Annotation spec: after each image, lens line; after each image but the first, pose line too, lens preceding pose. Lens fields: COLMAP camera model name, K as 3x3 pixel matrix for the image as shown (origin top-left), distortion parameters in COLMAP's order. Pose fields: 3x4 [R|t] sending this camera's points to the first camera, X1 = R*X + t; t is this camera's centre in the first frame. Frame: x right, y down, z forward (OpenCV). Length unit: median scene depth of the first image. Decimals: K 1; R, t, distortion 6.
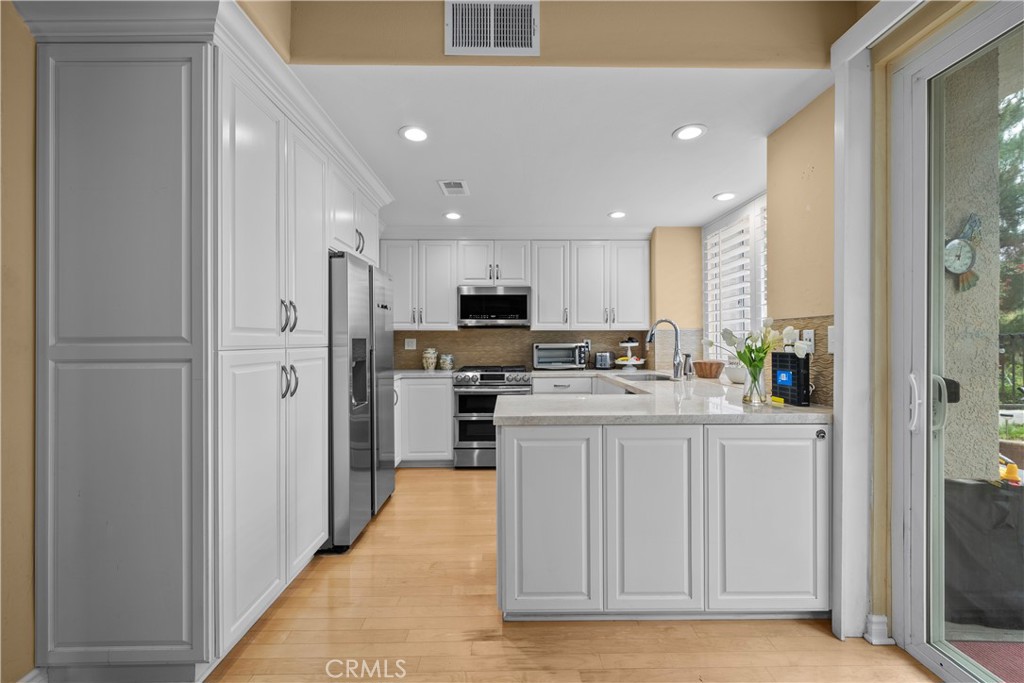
lens RADIAL K [[408.6, 0, 511.4], [0, 408.6, 339.5], [0, 0, 1]] dist [-0.001347, -0.000312]
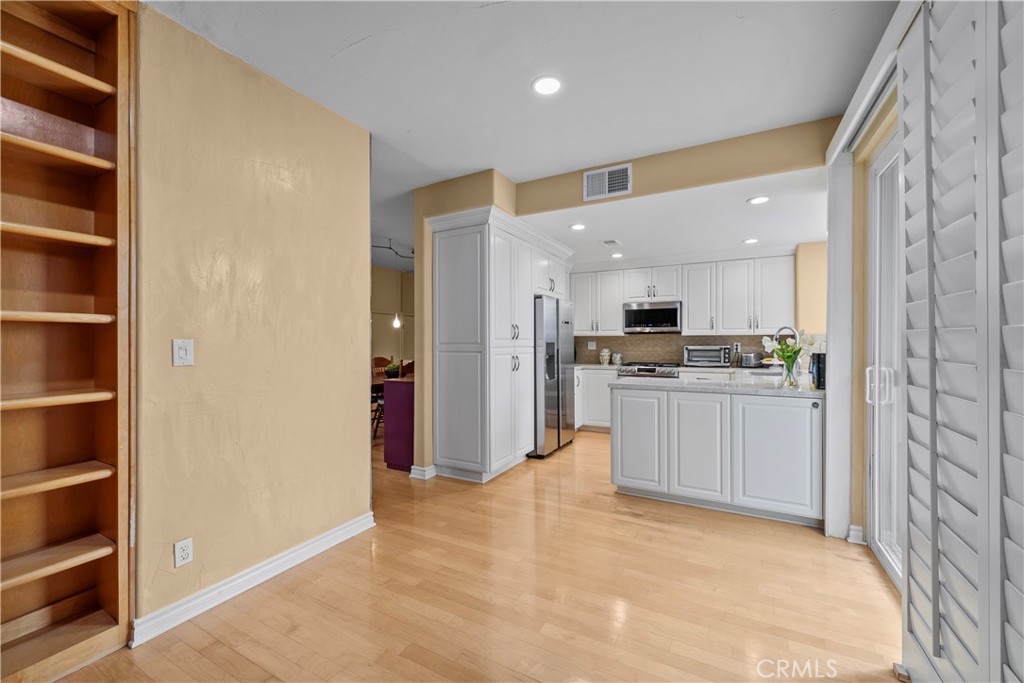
lens RADIAL K [[408.6, 0, 511.4], [0, 408.6, 339.5], [0, 0, 1]] dist [-0.001347, -0.000312]
pose [[0.874072, -0.002240, -0.485790, 0.220493], [0.000637, 0.999994, -0.003465, -0.005800], [0.485795, 0.002719, 0.874068, -0.407718]]
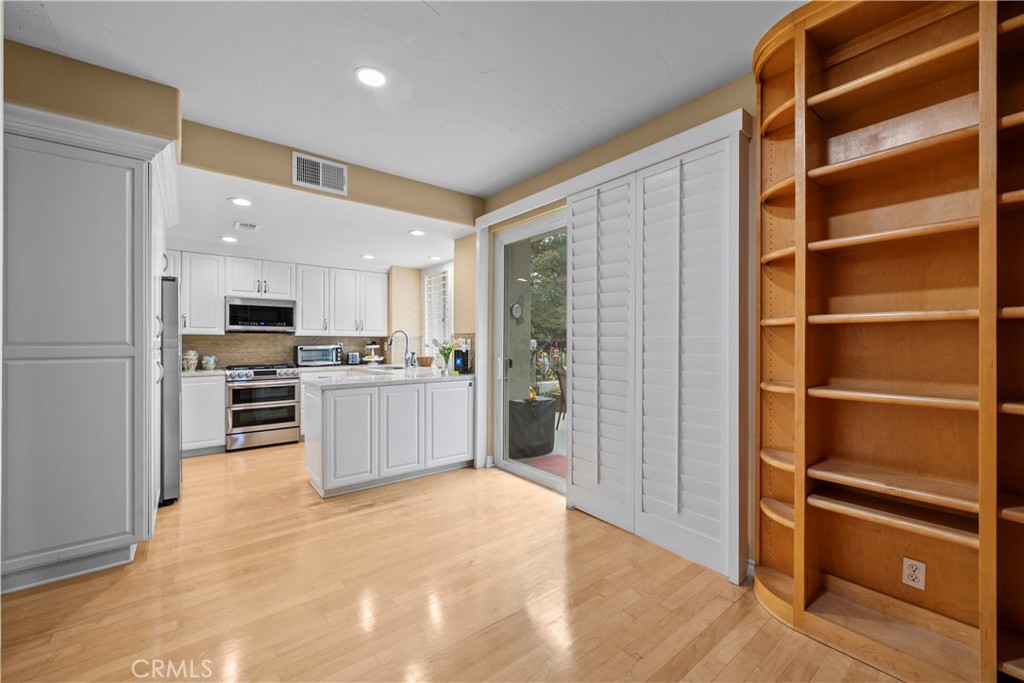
lens RADIAL K [[408.6, 0, 511.4], [0, 408.6, 339.5], [0, 0, 1]] dist [-0.001347, -0.000312]
pose [[0.787783, 0.007336, 0.615909, -0.221839], [-0.004114, 0.999969, -0.006647, -0.004841], [-0.615939, 0.002702, 0.787789, -0.437680]]
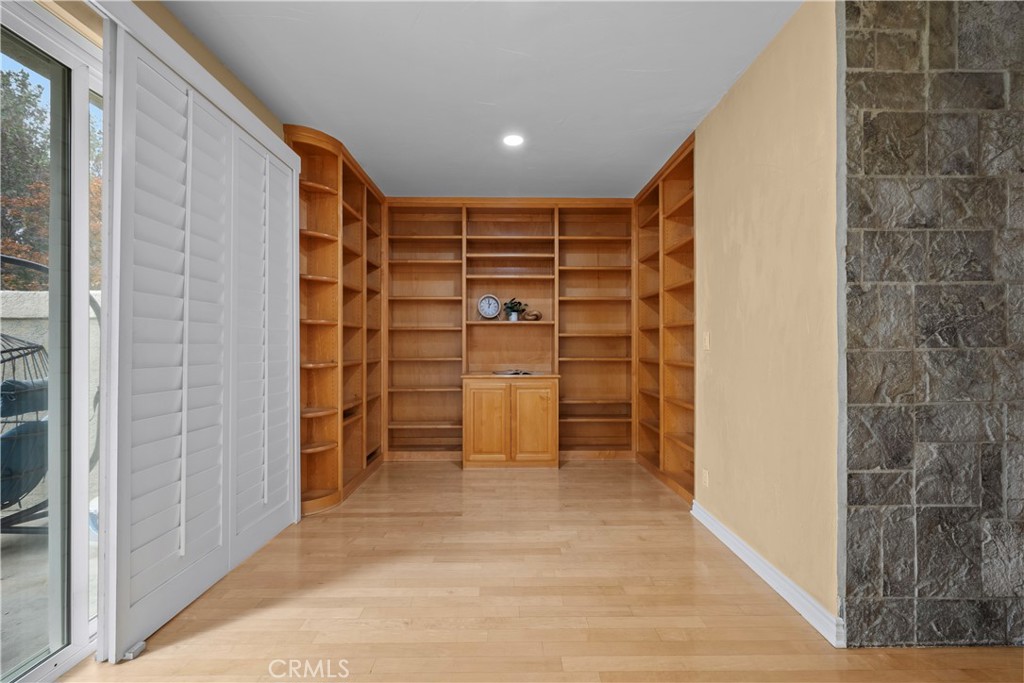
lens RADIAL K [[414.5, 0, 512.0], [0, 414.5, 341.5], [0, 0, 1]] dist [0.000487, -0.000048]
pose [[-0.999947, 0.002309, -0.010013, -0.008289], [0.002345, 0.999991, -0.003540, 0.011674], [0.010004, -0.003563, -0.999944, 0.513811]]
